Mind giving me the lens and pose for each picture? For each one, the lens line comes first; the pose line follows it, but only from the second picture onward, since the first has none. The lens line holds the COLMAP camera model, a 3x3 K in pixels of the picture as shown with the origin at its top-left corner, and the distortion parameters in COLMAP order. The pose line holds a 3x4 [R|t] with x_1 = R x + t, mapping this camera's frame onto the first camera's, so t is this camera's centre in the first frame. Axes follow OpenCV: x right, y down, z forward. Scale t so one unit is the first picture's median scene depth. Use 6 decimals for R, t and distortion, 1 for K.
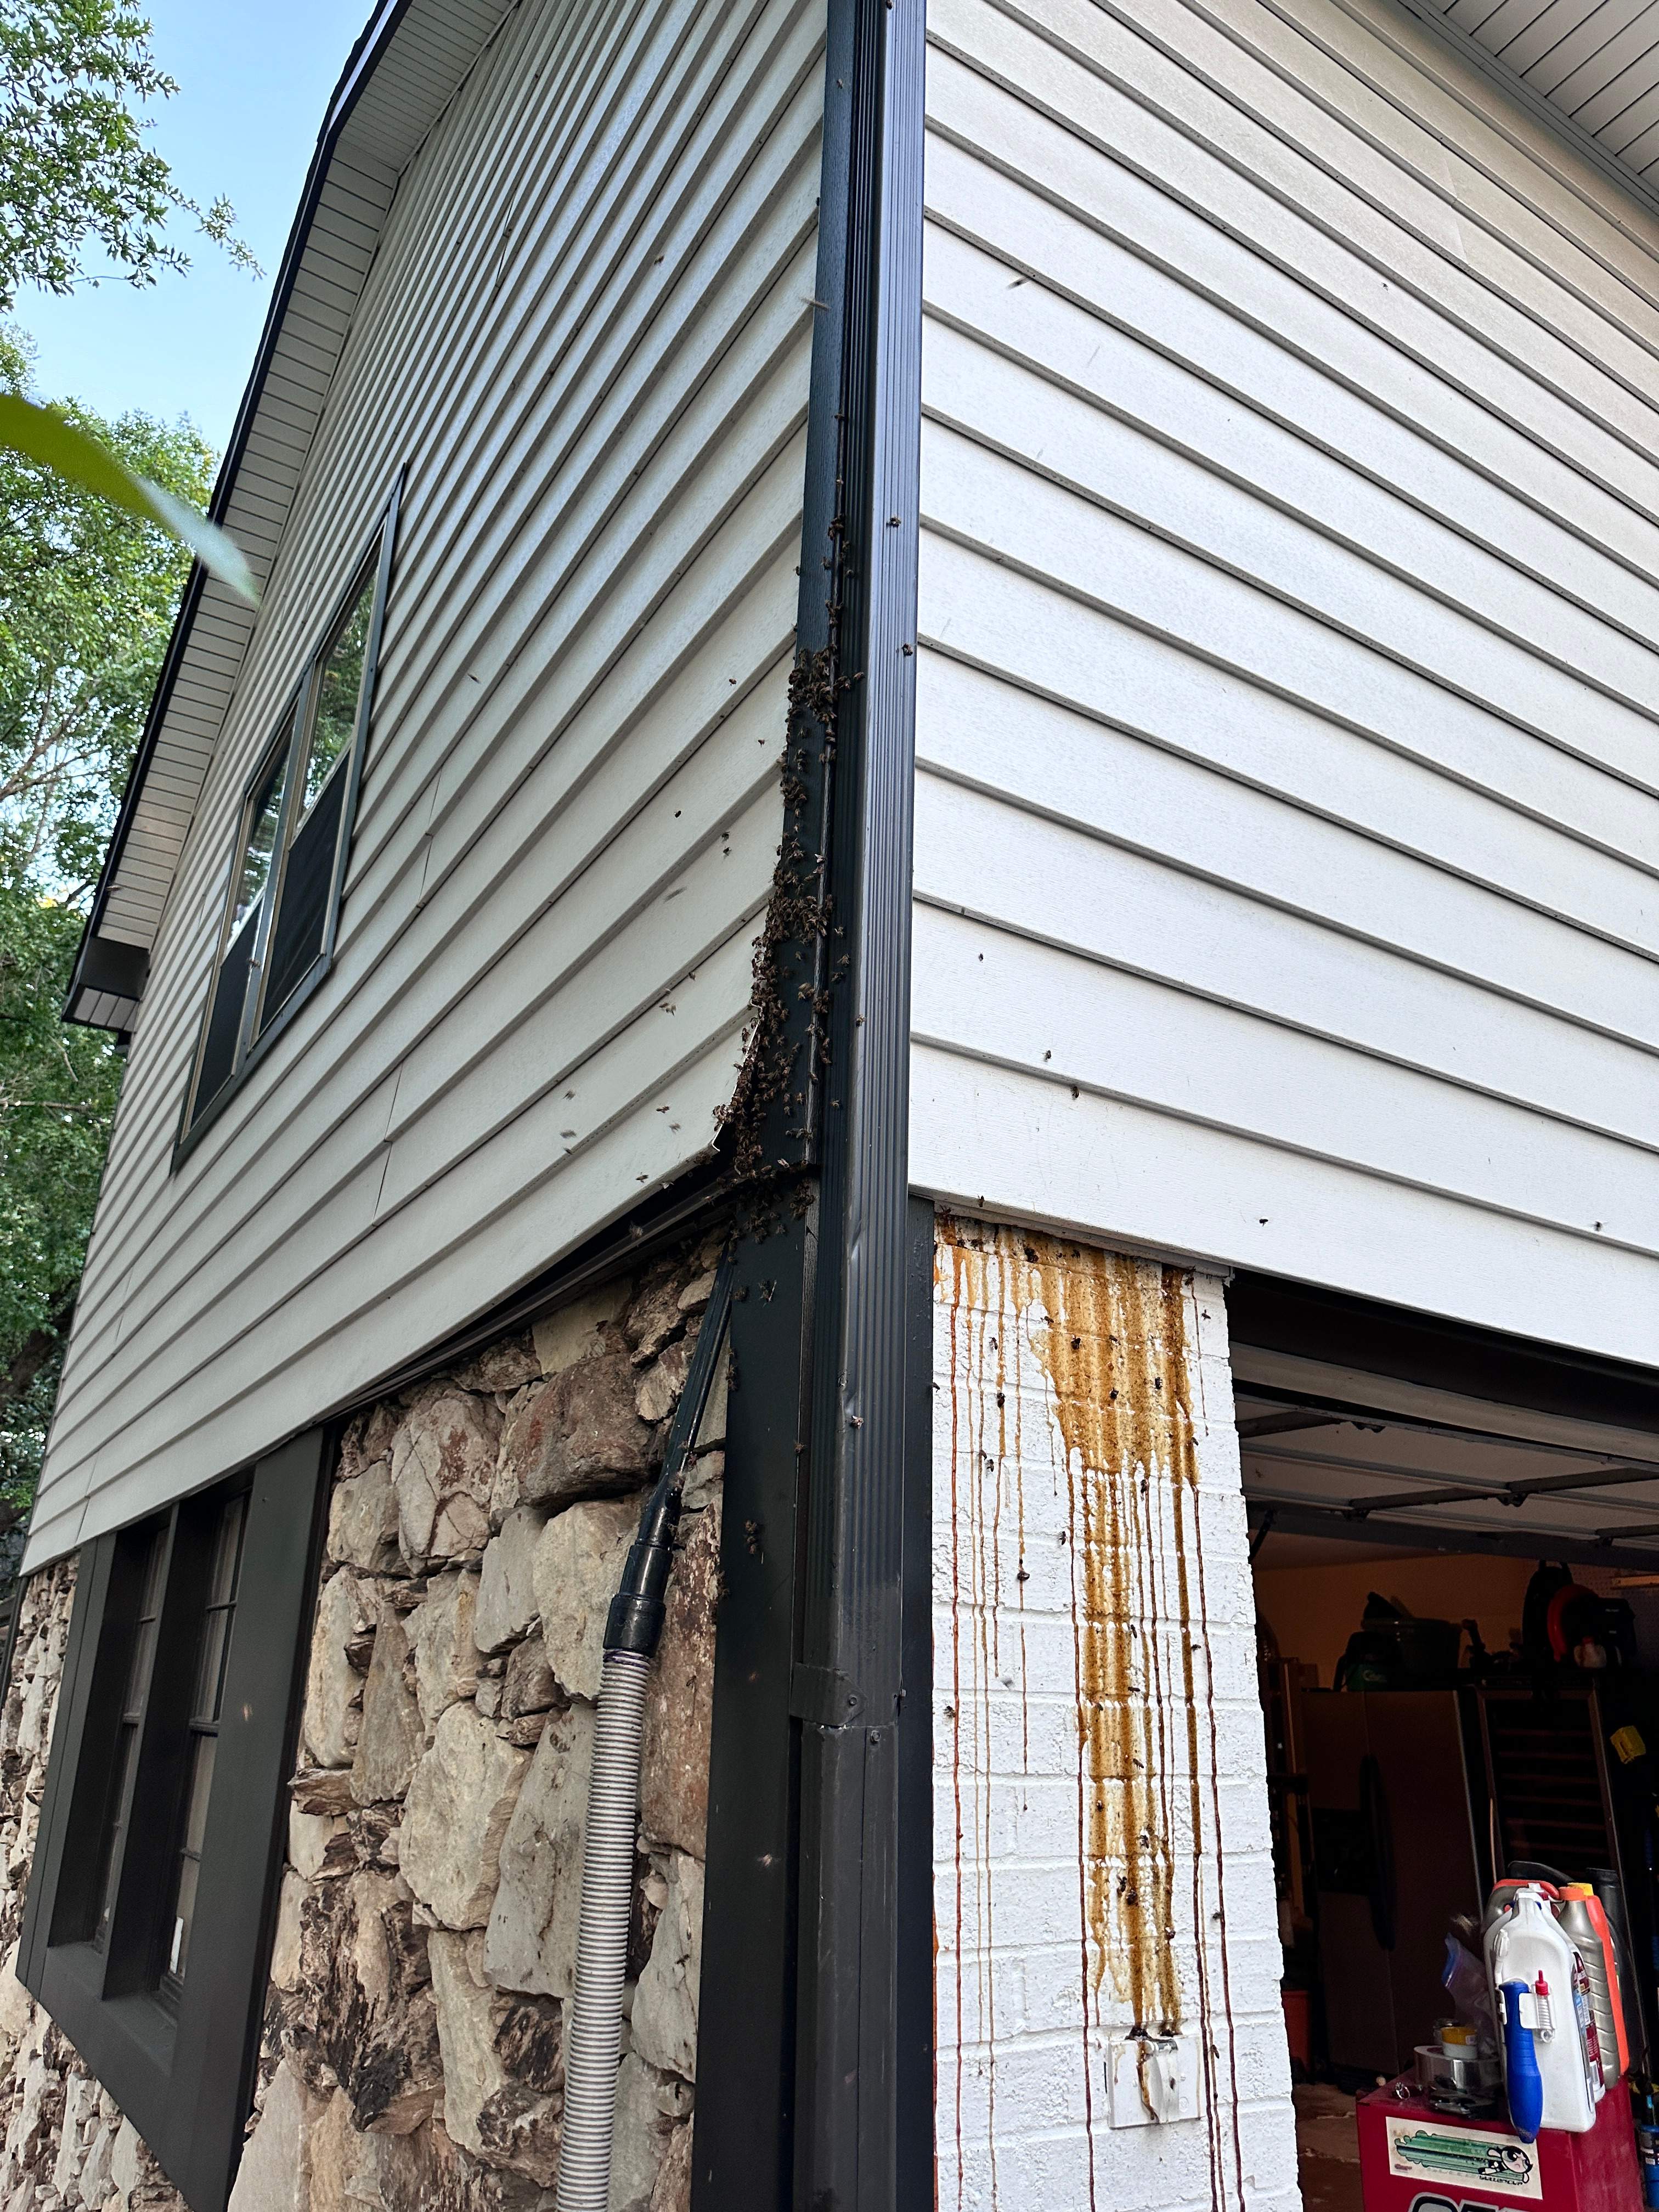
lens RADIAL K [[1616.0, 0, 832.6], [0, 1616.0, 1116.2], [0, 0, 1]] dist [0.003459, -0.001030]
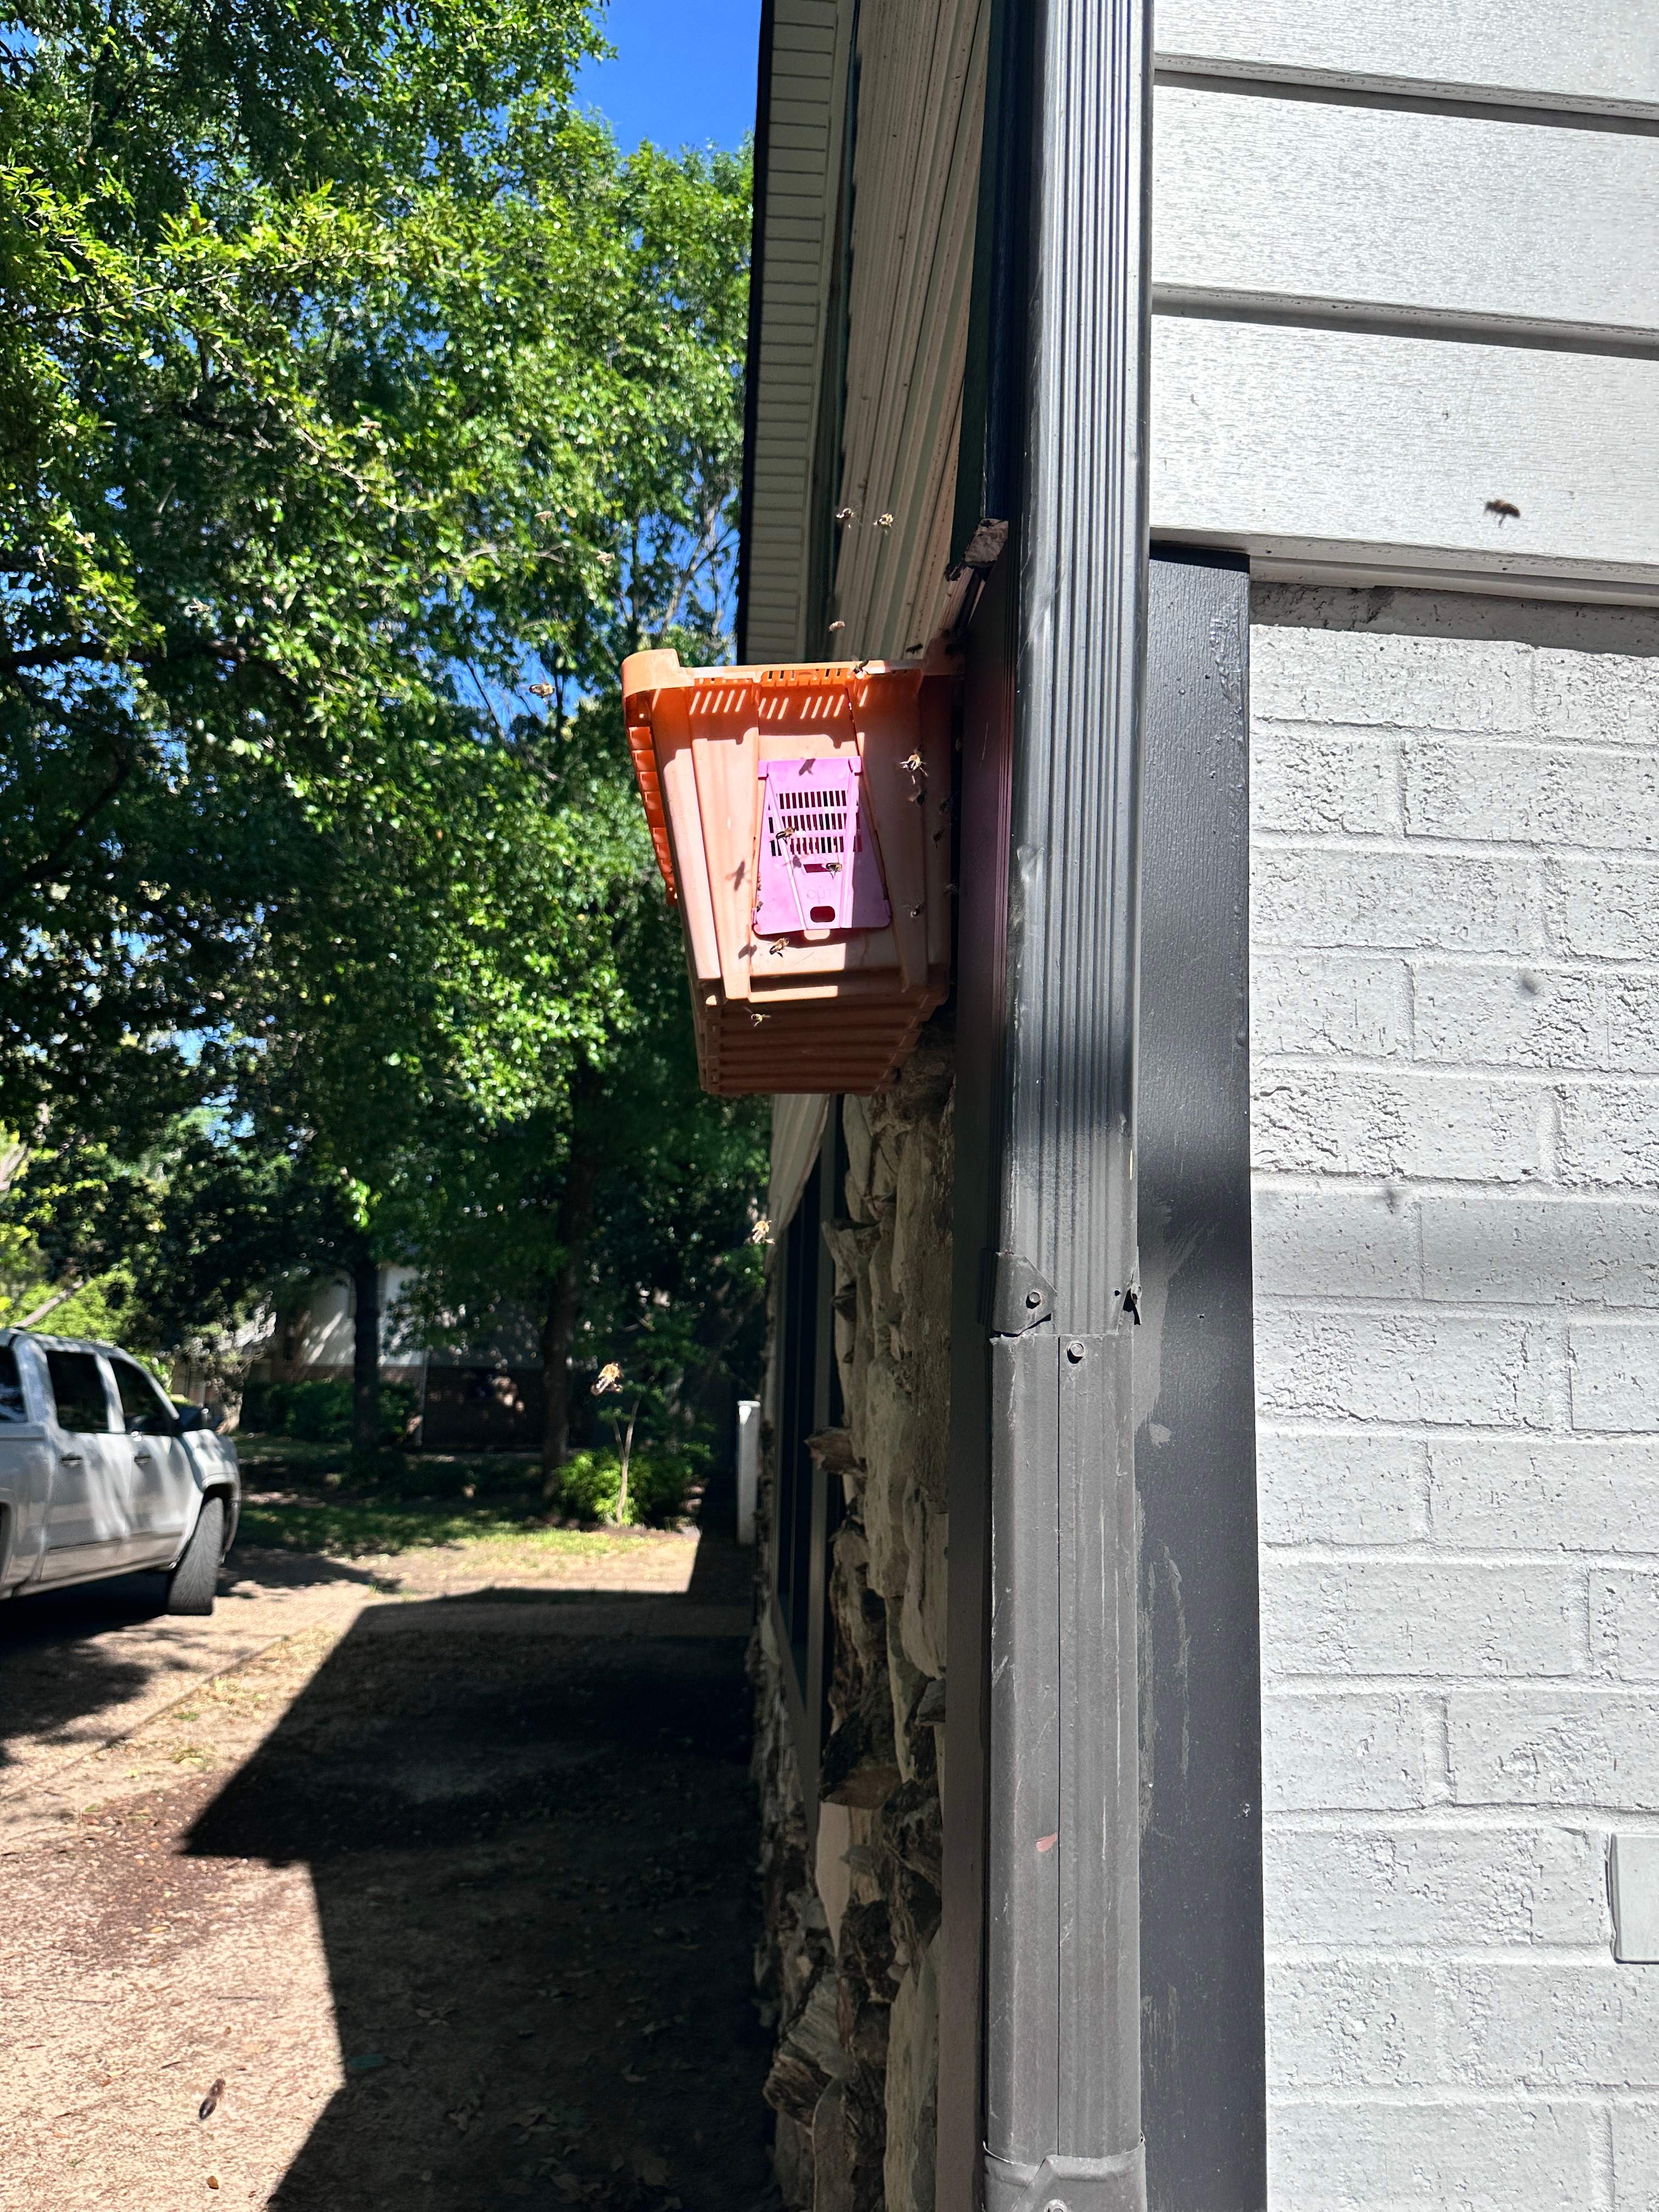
lens RADIAL K [[1616.0, 0, 837.8], [0, 1616.0, 1113.7], [0, 0, 1]] dist [0.003459, -0.001030]
pose [[0.883496, -0.074375, -0.462496, 0.189685], [0.152319, 0.979275, 0.133491, 0.150796], [0.442983, -0.188386, 0.876514, 0.326689]]
